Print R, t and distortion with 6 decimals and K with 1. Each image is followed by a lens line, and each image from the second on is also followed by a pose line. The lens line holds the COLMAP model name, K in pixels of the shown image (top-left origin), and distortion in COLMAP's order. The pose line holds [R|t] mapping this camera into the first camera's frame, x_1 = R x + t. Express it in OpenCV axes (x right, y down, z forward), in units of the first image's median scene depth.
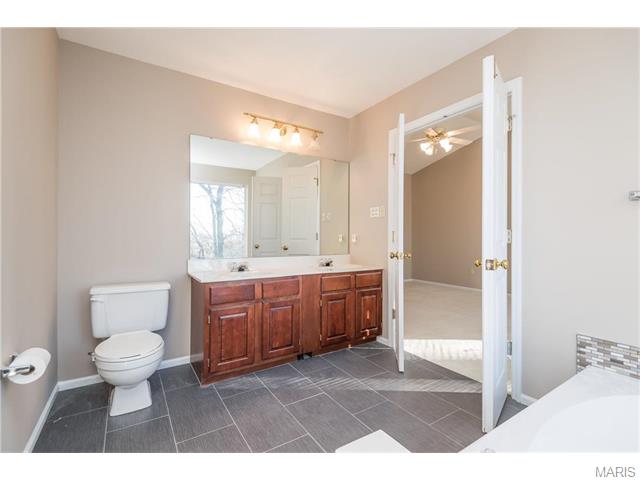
lens RADIAL K [[291.6, 0, 320.0], [0, 291.6, 239.1], [0, 0, 1]] dist [0.004918, -0.000170]
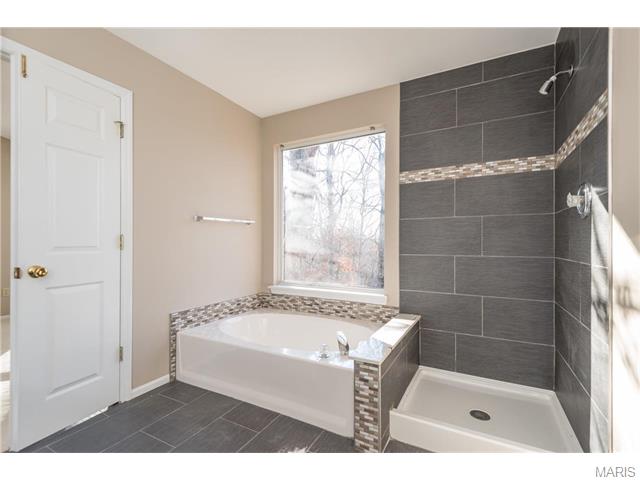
lens RADIAL K [[291.6, 0, 321.5], [0, 291.6, 241.4], [0, 0, 1]] dist [0.004918, -0.000170]
pose [[-0.476388, 0.005544, 0.879217, -0.699144], [0.004494, 0.999982, -0.003870, -0.005661], [-0.879223, 0.002108, -0.476405, 1.089234]]
